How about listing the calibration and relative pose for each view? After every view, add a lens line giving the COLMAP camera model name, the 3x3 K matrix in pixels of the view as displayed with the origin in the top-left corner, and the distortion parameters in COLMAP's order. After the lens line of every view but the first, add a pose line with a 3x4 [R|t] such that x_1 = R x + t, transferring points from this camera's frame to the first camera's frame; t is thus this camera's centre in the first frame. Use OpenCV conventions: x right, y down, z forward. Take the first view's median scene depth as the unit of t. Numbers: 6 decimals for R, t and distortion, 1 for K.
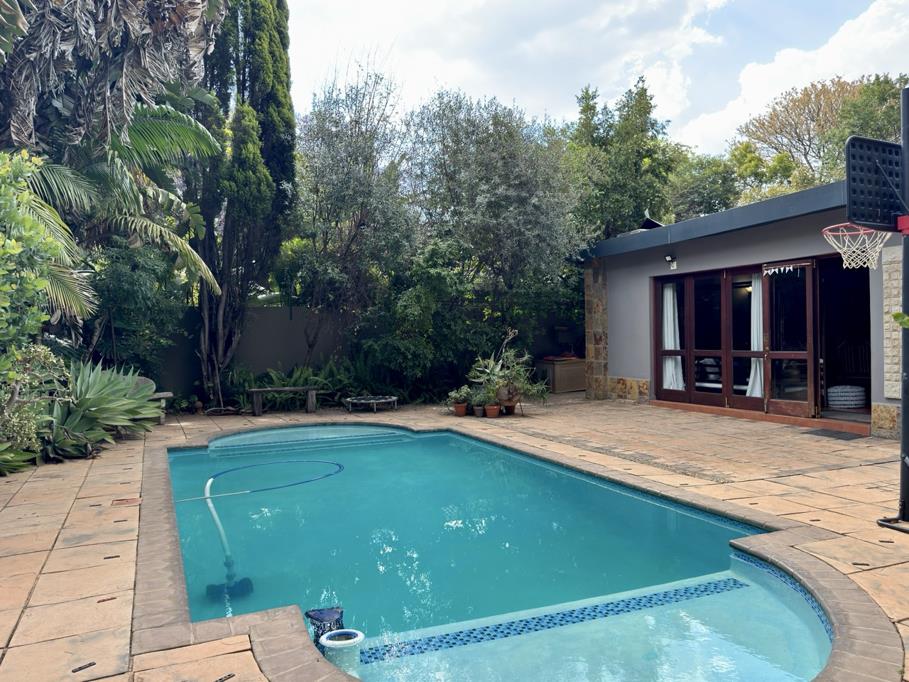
lens RADIAL K [[637.6, 0, 454.5], [0, 637.6, 341.0], [0, 0, 1]] dist [0.002681, 0.000024]
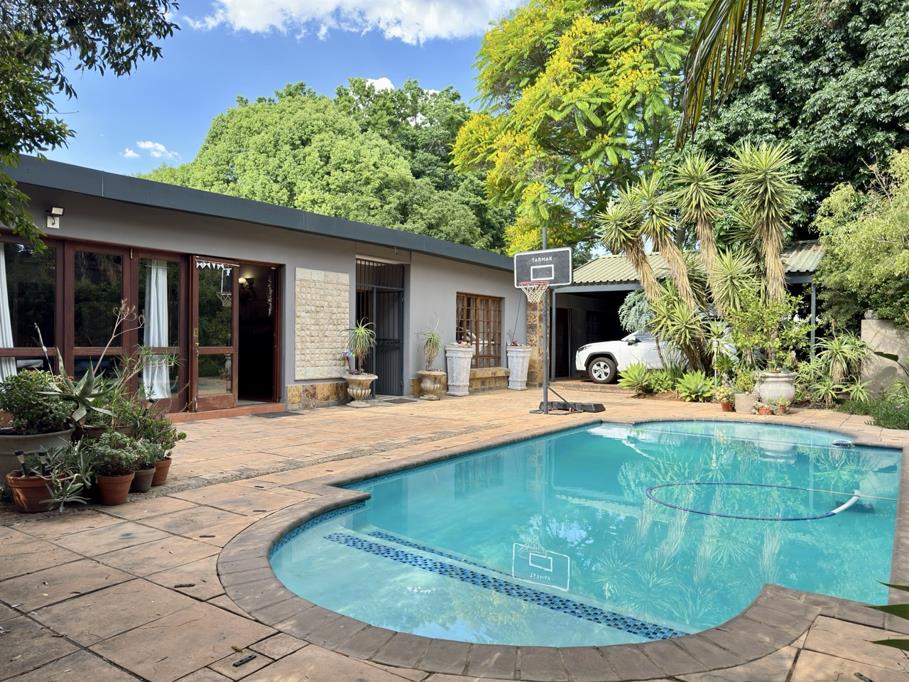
lens RADIAL K [[637.6, 0, 454.5], [0, 637.6, 341.0], [0, 0, 1]] dist [0.002681, 0.000024]
pose [[-0.522635, 0.000627, 0.852556, -0.467262], [-0.006757, 0.999965, -0.004878, 0.008172], [-0.852530, -0.008310, -0.522613, 1.036872]]
